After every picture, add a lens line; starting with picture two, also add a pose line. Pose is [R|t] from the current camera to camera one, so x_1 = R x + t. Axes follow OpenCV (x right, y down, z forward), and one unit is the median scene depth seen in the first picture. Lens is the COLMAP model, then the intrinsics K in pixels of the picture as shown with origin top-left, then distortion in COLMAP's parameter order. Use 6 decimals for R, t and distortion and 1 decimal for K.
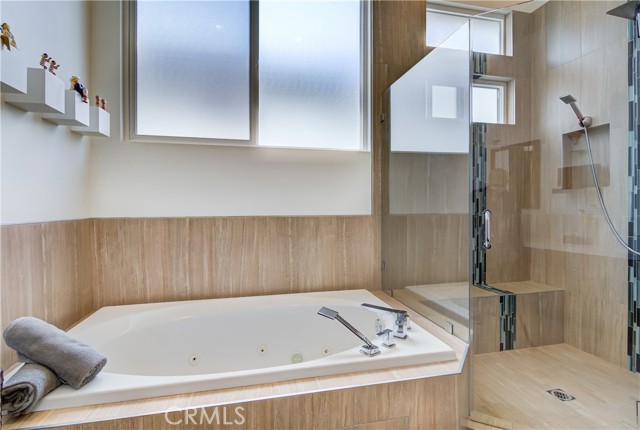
lens RADIAL K [[310.2, 0, 320.1], [0, 310.2, 210.9], [0, 0, 1]] dist [0.002735, -0.010359]
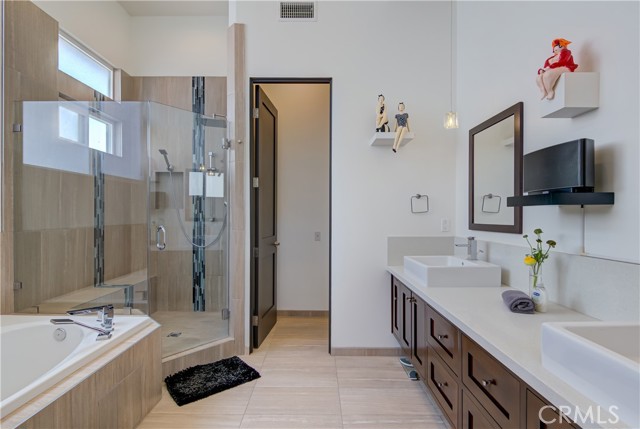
lens RADIAL K [[317.2, 0, 320.0], [0, 317.2, 214.5], [0, 0, 1]] dist [0.002385, -0.008952]
pose [[0.206977, 0.004621, 0.978335, -0.530055], [0.004240, 0.999975, -0.005620, -0.028668], [-0.978337, 0.005311, 0.206952, -0.091982]]
